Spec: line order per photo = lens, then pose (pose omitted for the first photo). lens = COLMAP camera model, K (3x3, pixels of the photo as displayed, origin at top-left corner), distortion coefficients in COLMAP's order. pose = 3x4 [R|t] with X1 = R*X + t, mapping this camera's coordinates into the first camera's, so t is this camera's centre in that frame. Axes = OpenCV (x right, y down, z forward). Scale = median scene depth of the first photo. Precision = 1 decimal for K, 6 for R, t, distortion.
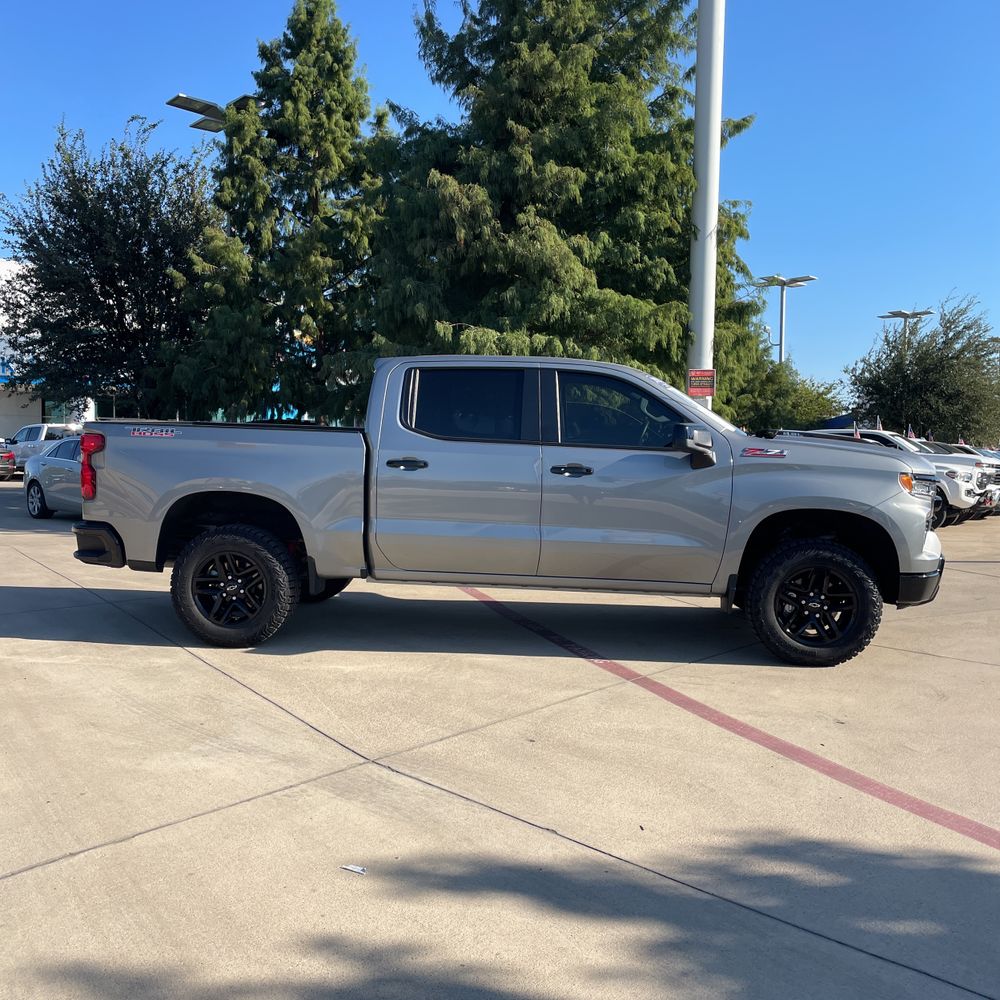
lens RADIAL K [[996.4, 0, 500.0], [0, 996.4, 500.0], [0, 0, 1]] dist [0.160809, -0.243712]
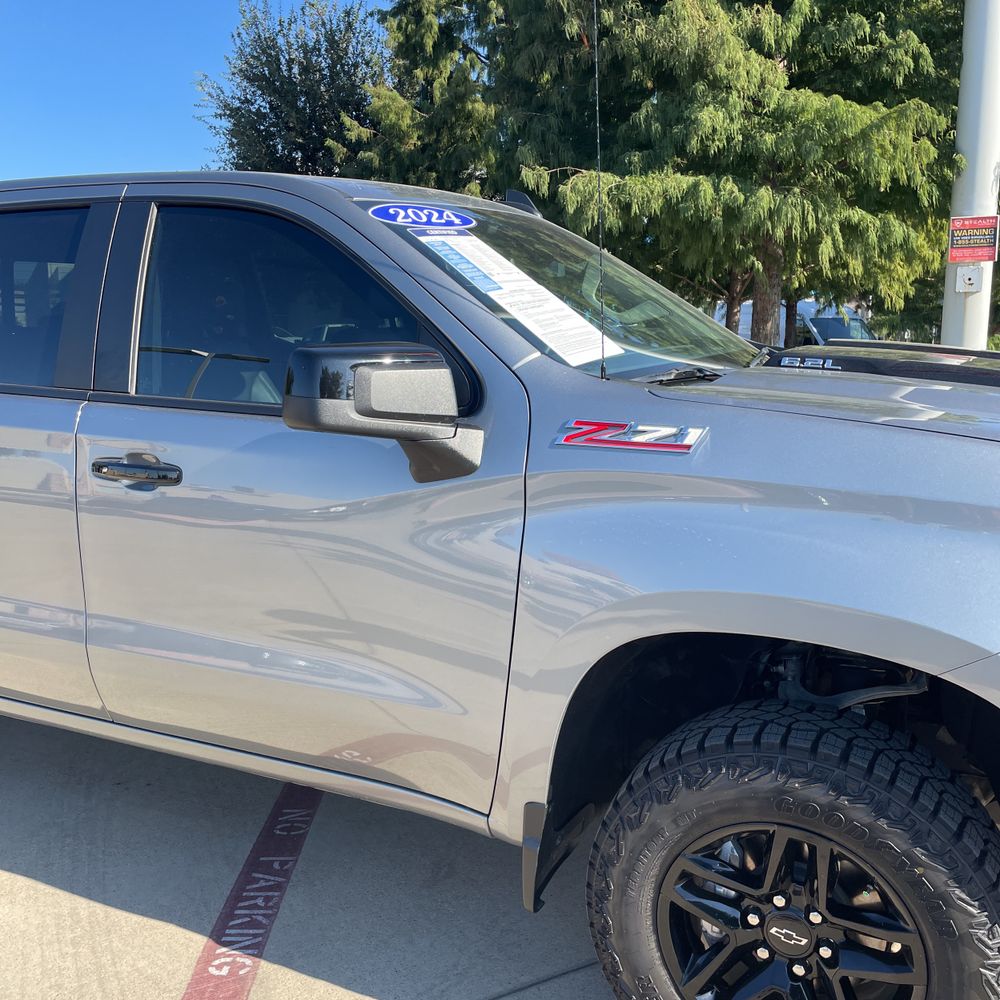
lens RADIAL K [[1002.0, 0, 511.4], [0, 1002.0, 491.7], [0, 0, 1]] dist [0.099777, -0.119237]
pose [[0.939770, 0.034906, -0.340022, 0.161260], [-0.000712, 0.994970, 0.100174, -0.029203], [0.341808, -0.093898, 0.935067, 0.337840]]
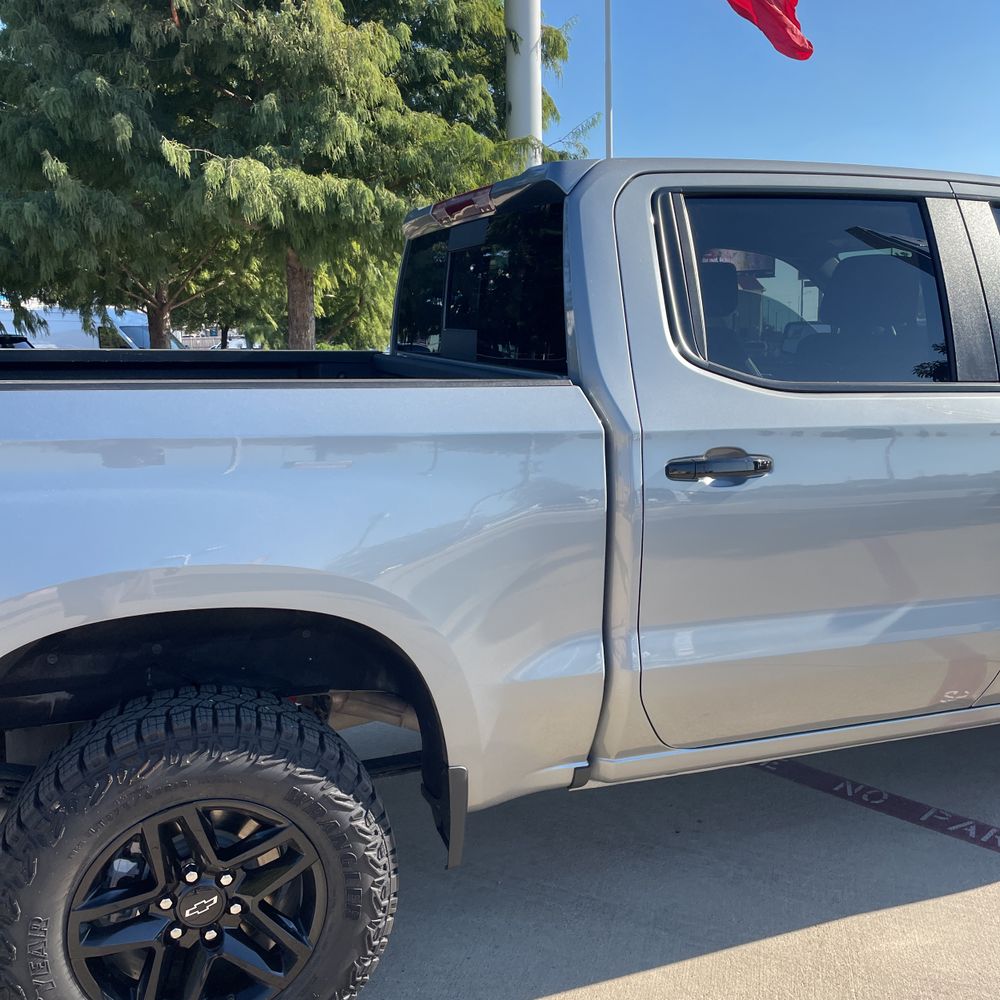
lens RADIAL K [[1005.8, 0, 504.3], [0, 1005.8, 500.1], [0, 0, 1]] dist [0.090668, -0.120467]
pose [[0.898052, -0.097926, 0.428851, -0.156413], [0.050460, 0.991404, 0.120714, -0.035509], [-0.436986, -0.086768, 0.895273, 0.354947]]
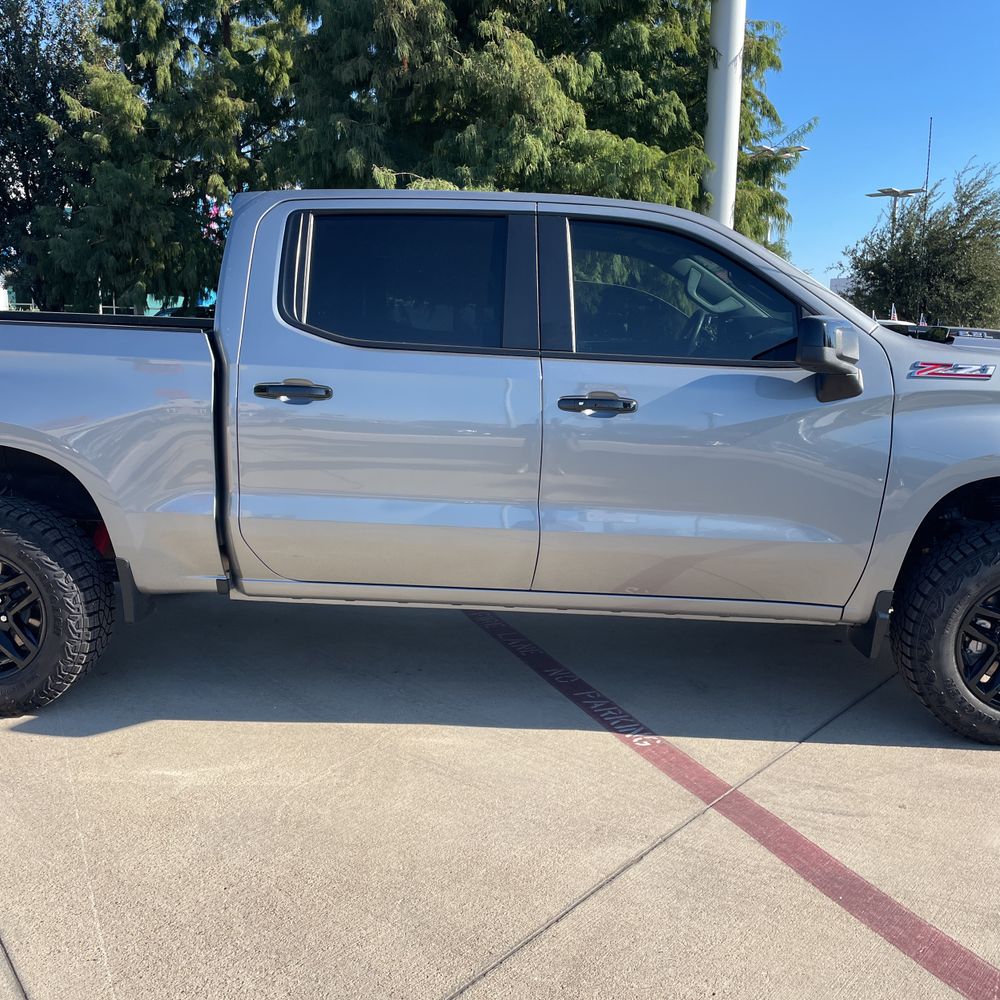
lens RADIAL K [[1005.8, 0, 504.3], [0, 1005.8, 500.1], [0, 0, 1]] dist [0.090668, -0.120467]
pose [[0.998945, -0.008010, 0.045208, -0.001693], [0.003103, 0.994190, 0.107598, -0.018029], [-0.045808, -0.107344, 0.993166, 0.220874]]
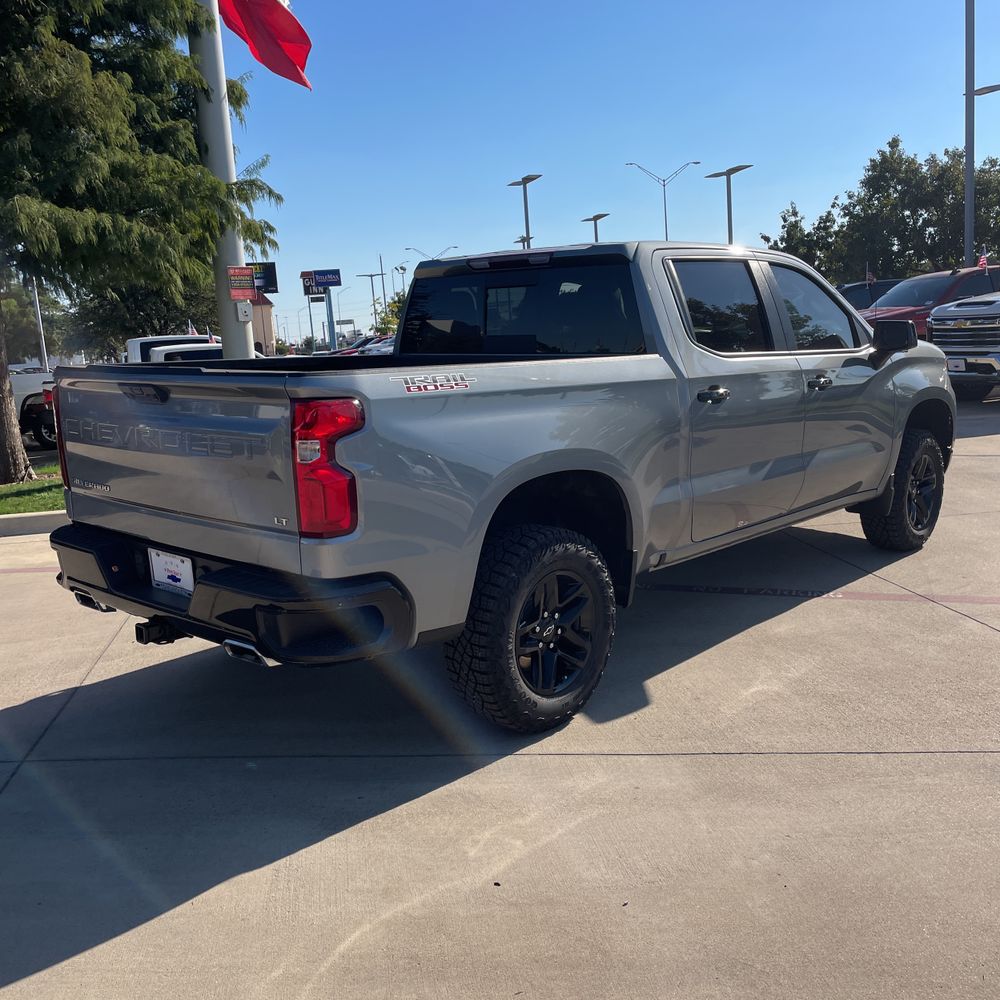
lens RADIAL K [[1028.3, 0, 500.9], [0, 1028.3, 520.2], [0, 0, 1]] dist [0.015325, 0.000117]
pose [[0.593219, -0.188137, 0.782749, -0.386053], [0.102573, 0.982048, 0.158303, -0.039887], [-0.798480, -0.013619, 0.601867, 0.336054]]
